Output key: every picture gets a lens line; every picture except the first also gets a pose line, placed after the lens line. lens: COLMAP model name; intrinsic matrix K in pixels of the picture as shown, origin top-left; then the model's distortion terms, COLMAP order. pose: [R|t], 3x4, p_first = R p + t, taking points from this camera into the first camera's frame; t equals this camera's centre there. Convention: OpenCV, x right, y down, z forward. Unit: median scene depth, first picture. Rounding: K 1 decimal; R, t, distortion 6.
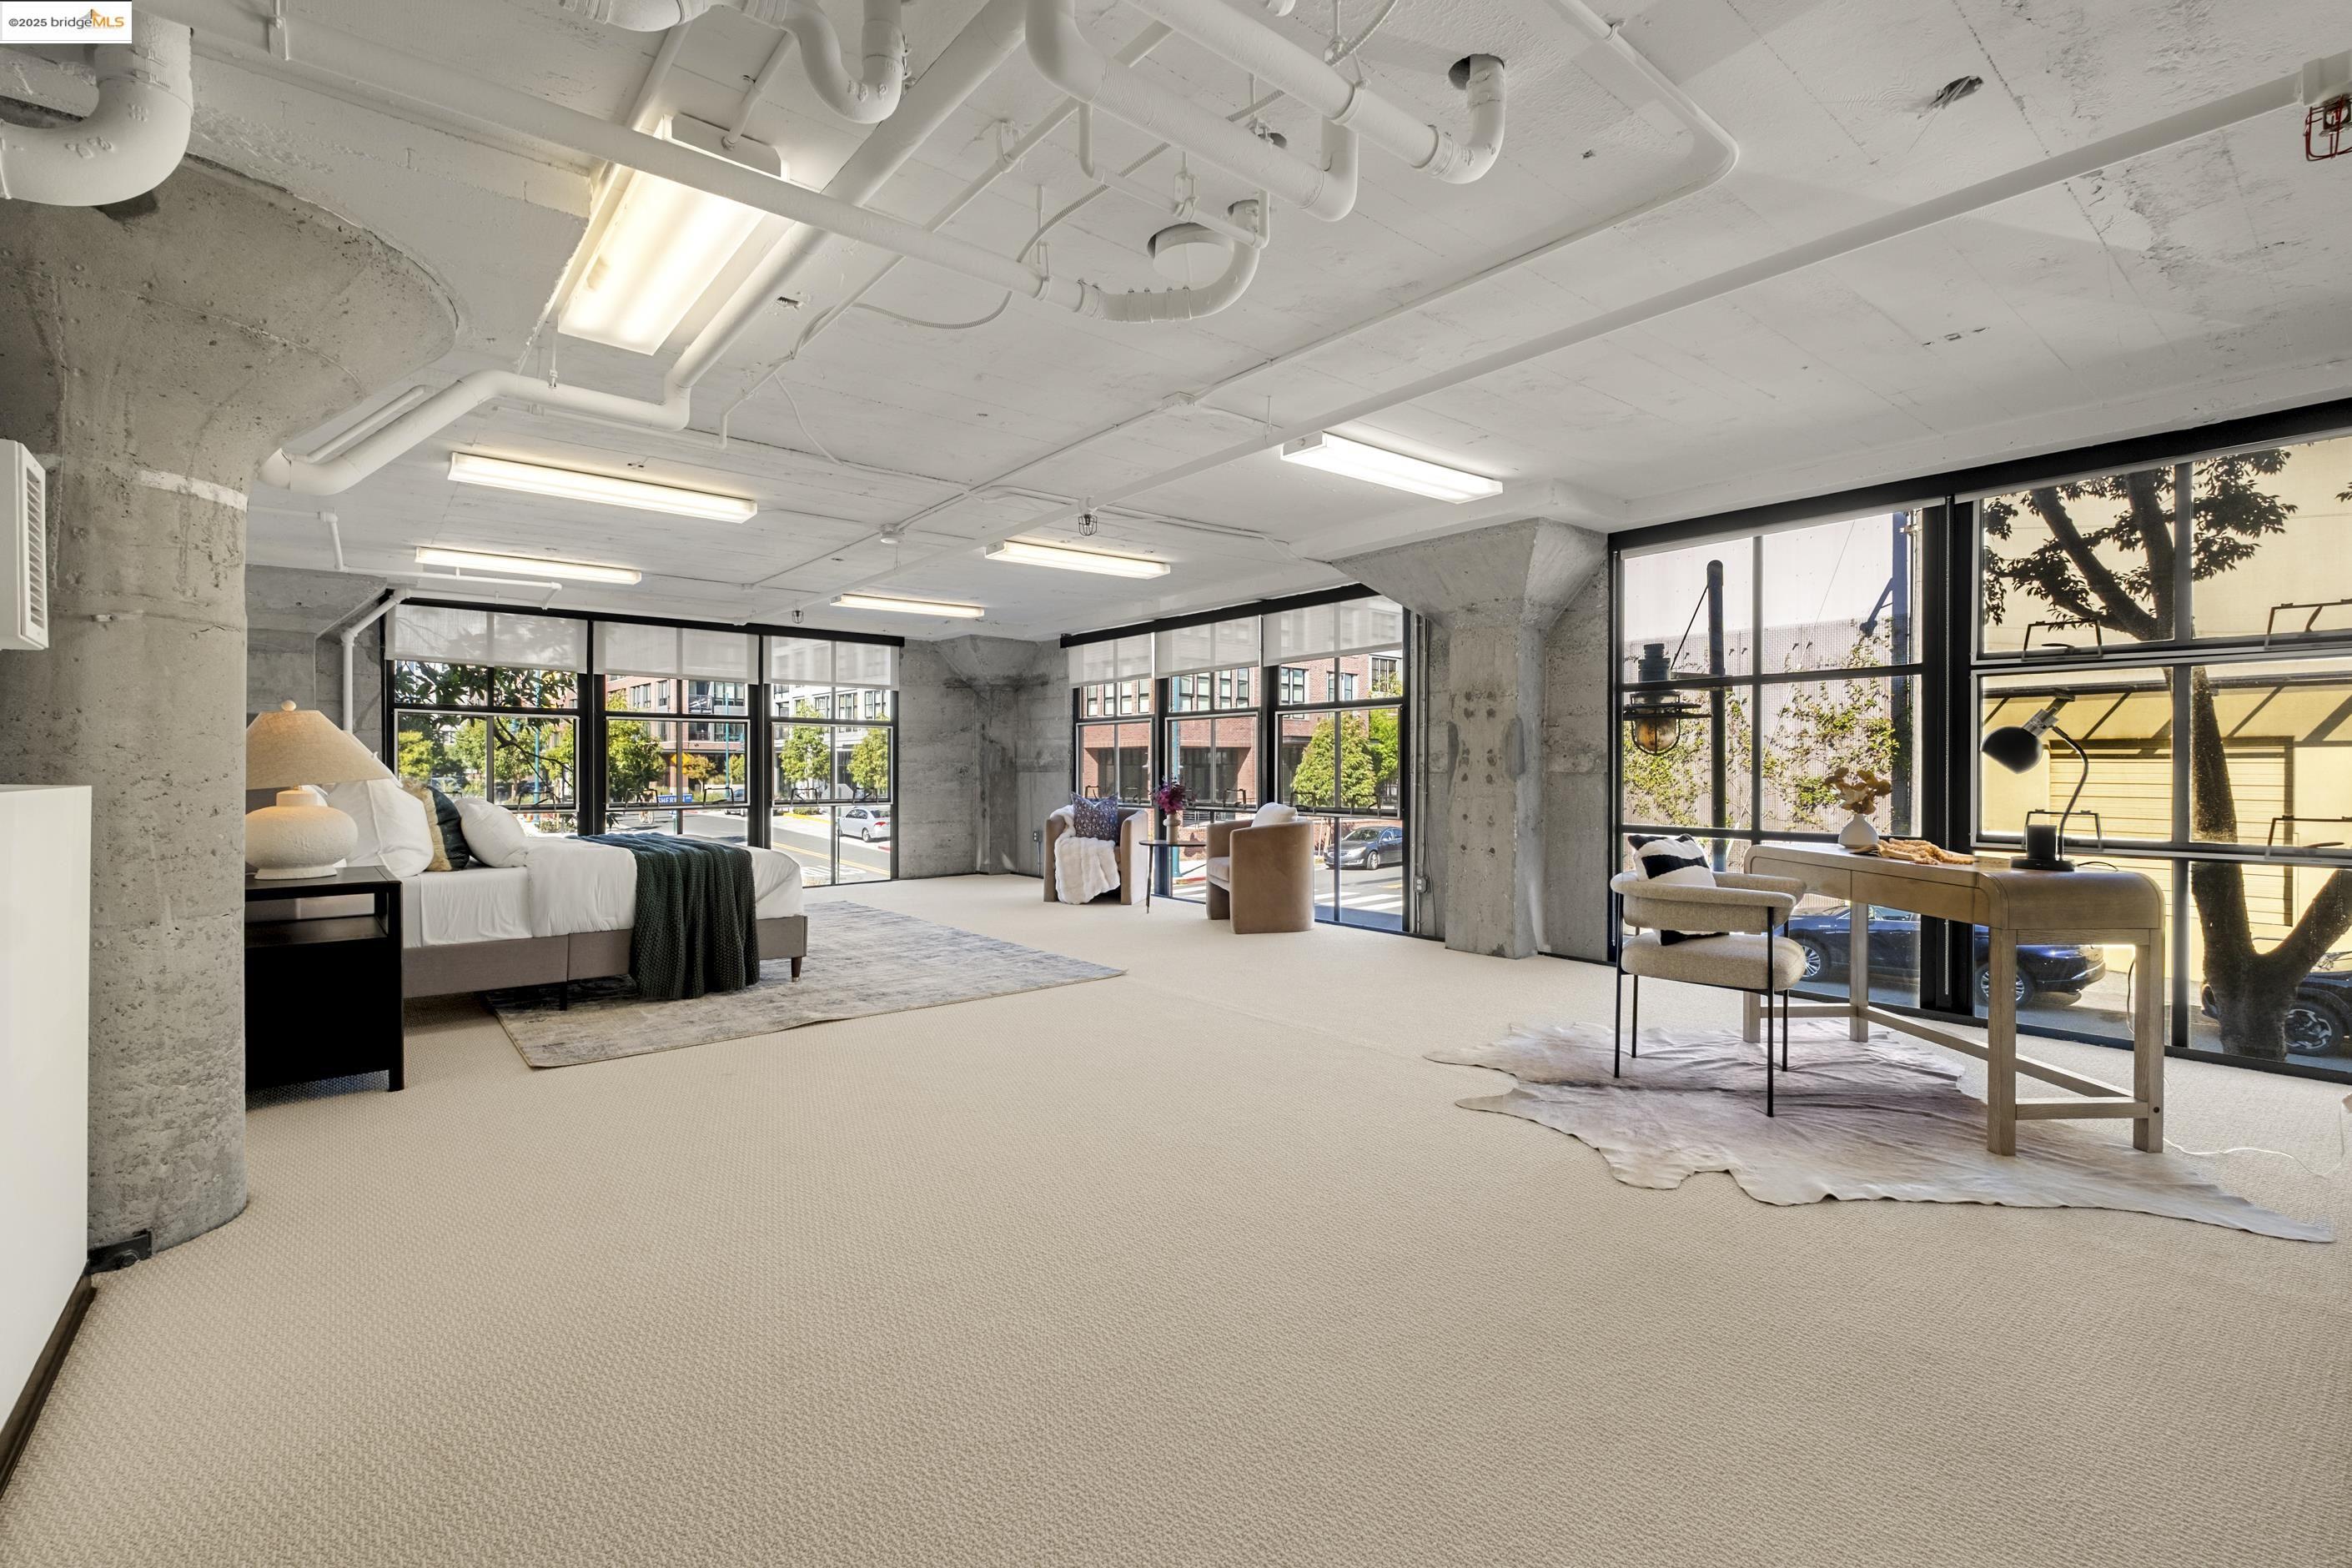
lens RADIAL K [[1014.6, 0, 1186.7], [0, 1014.6, 769.2], [0, 0, 1]] dist [-0.003720, -0.000664]
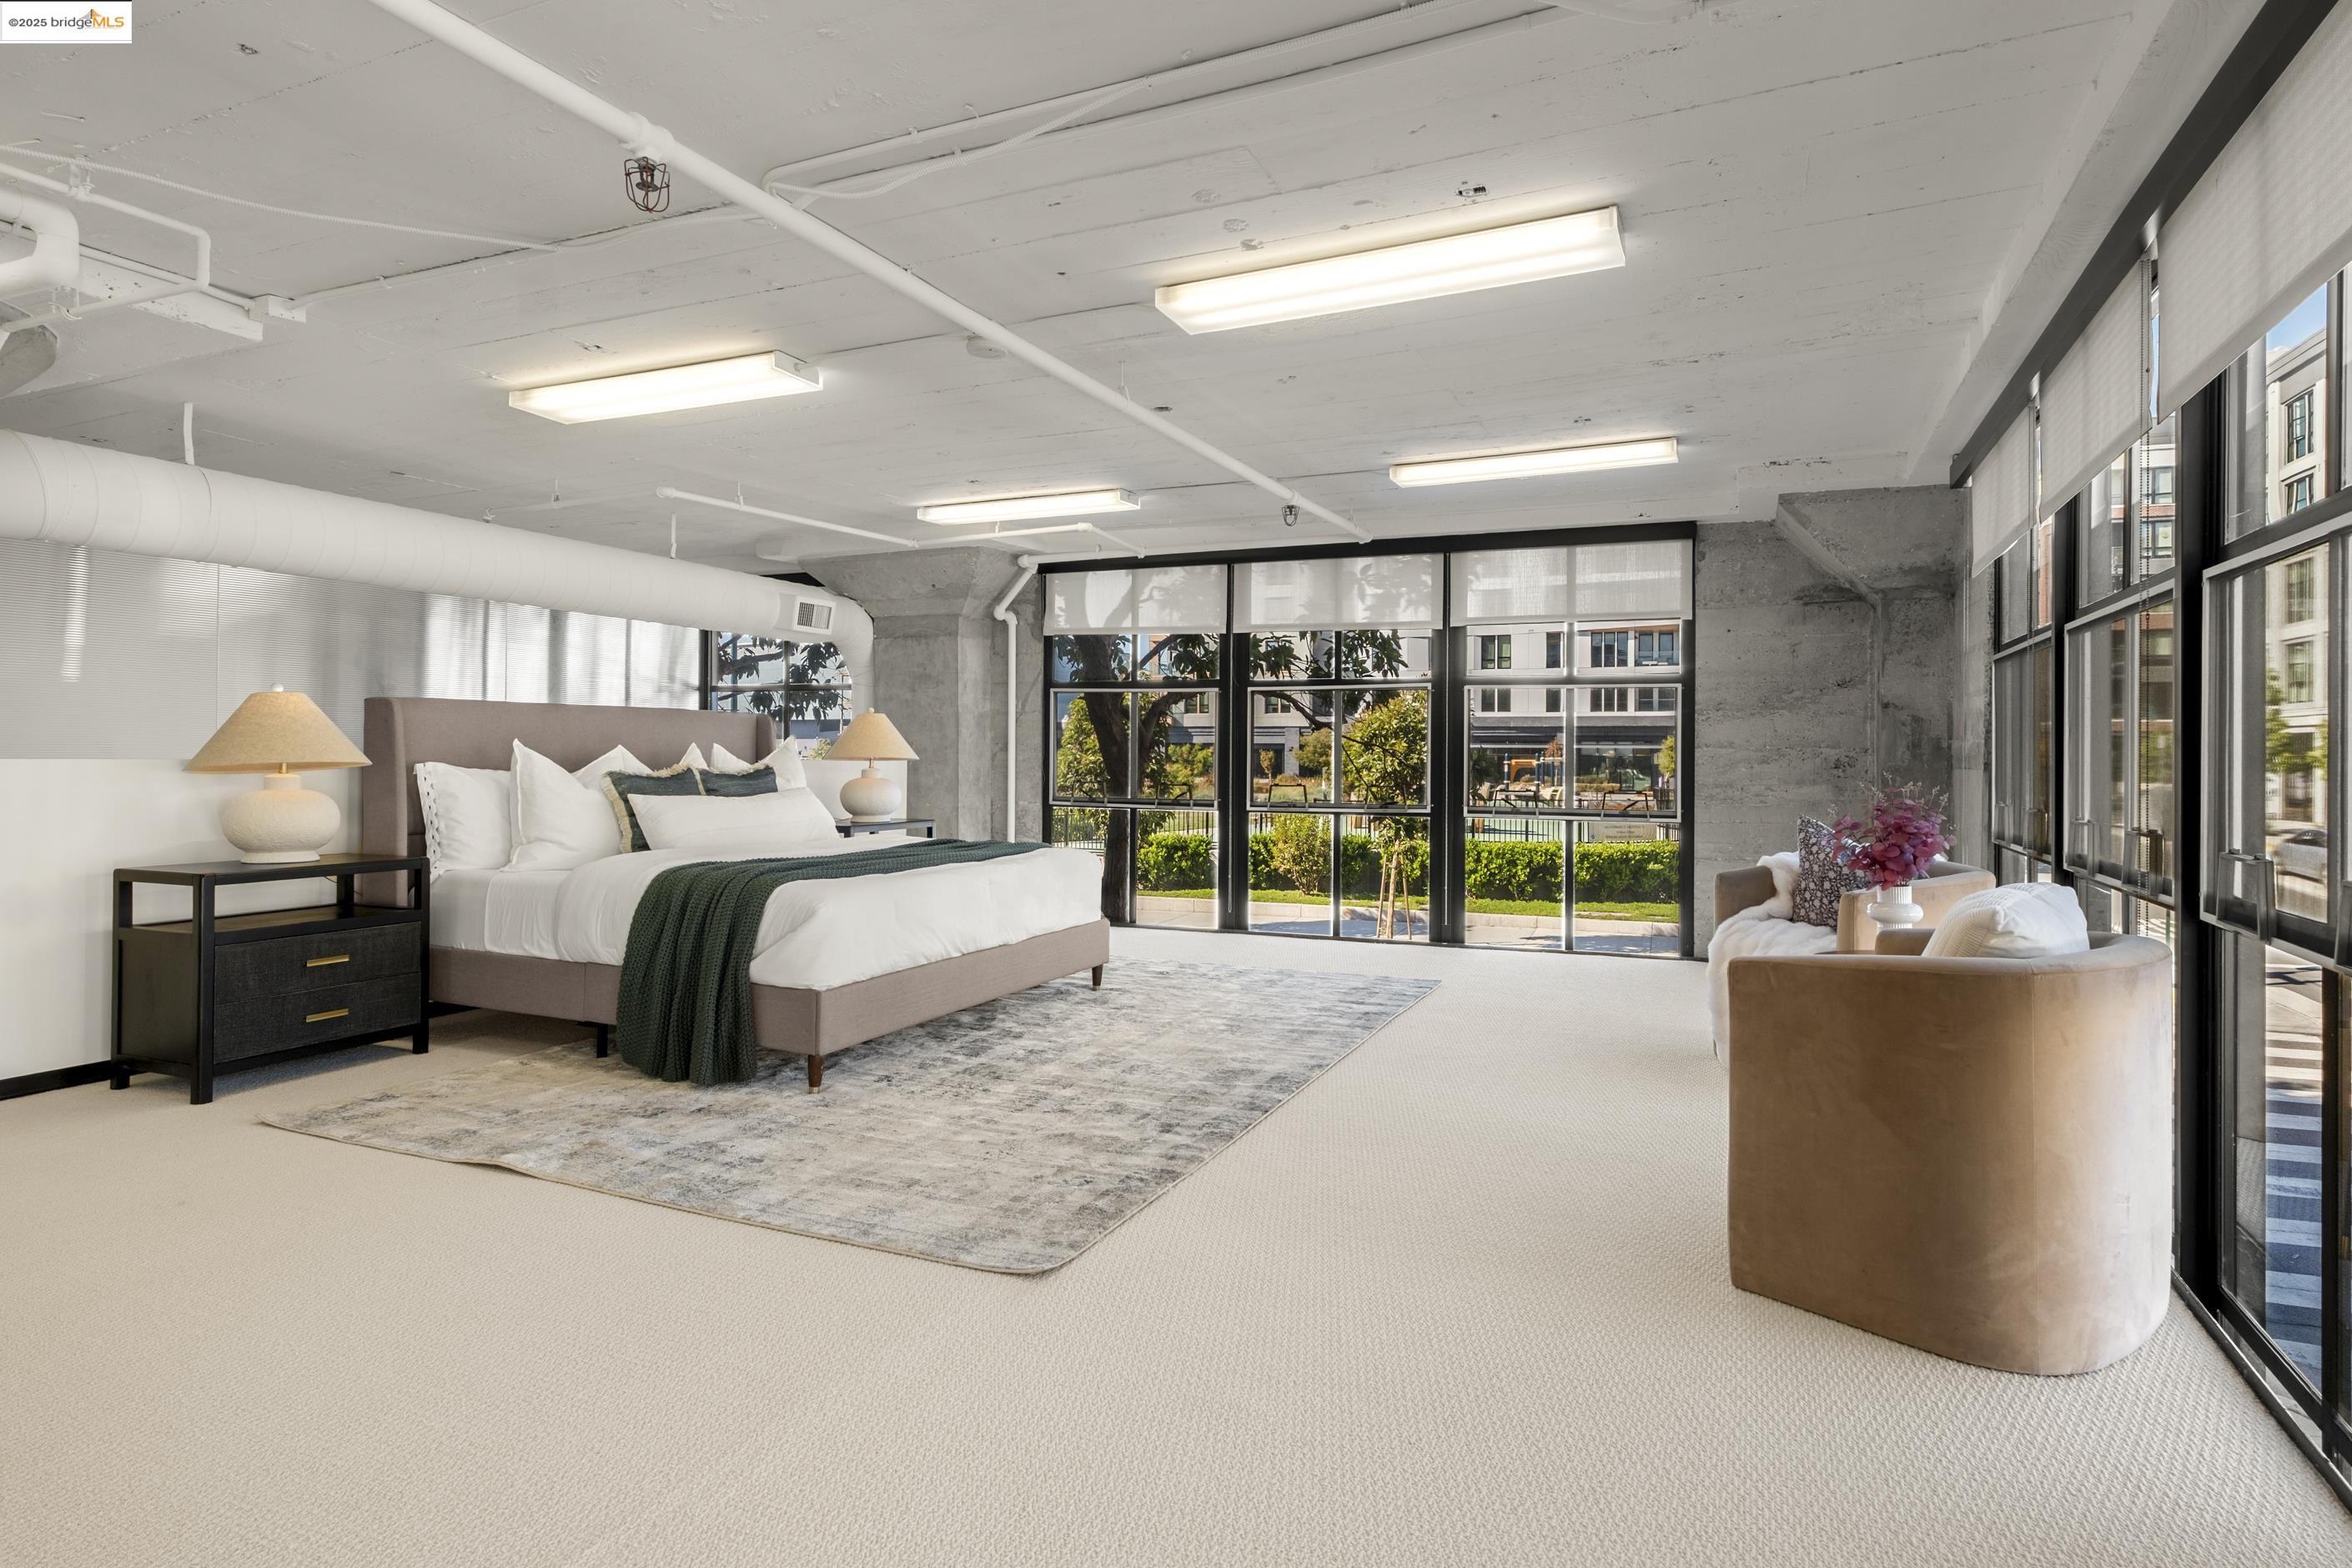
lens RADIAL K [[1266.8, 0, 1175.0], [0, 1266.8, 752.9], [0, 0, 1]] dist [0.015146, 0.000192]
pose [[0.439155, 0.003027, -0.898406, 0.269439], [-0.007213, 0.999974, -0.000156, -0.002227], [0.898382, 0.006548, 0.439166, 0.544865]]
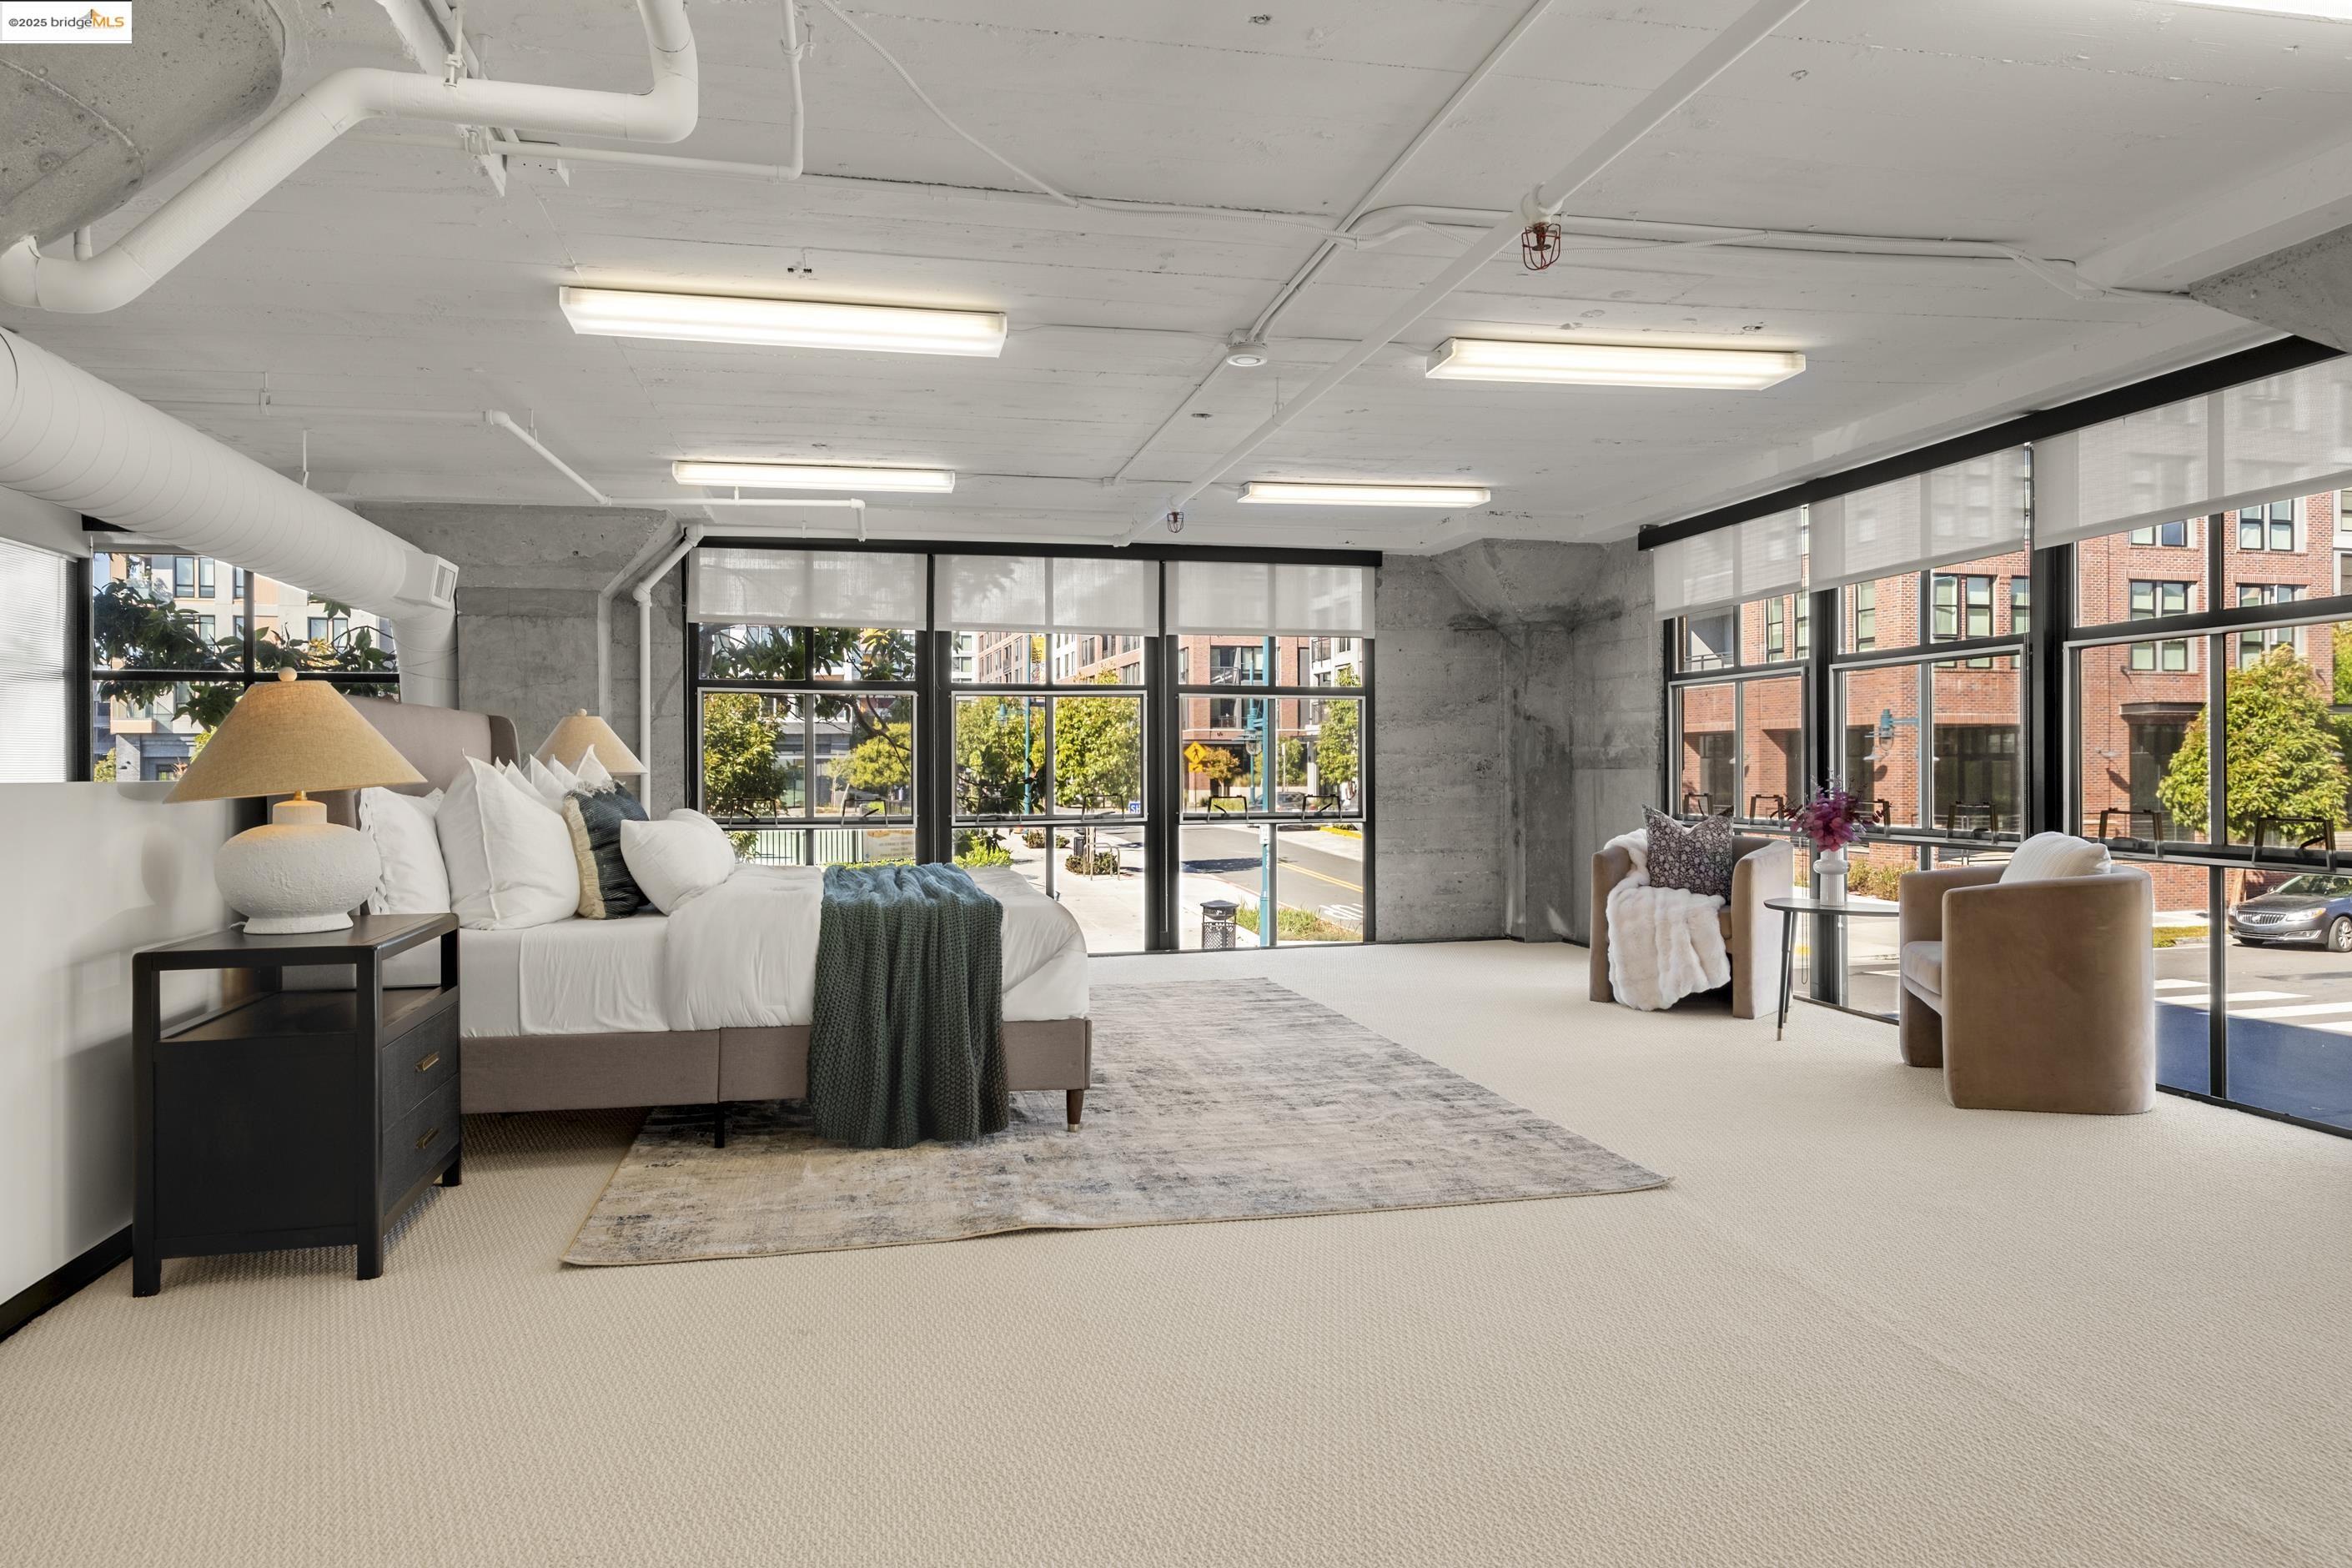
lens RADIAL K [[1484.1, 0, 1187.6], [0, 1484.1, 769.6], [0, 0, 1]] dist [-0.000281, 0.003079]
pose [[0.886389, -0.003406, -0.462928, 0.042907], [0.004916, 0.999986, 0.002056, 0.000510], [0.462915, -0.004098, 0.886393, 0.176289]]
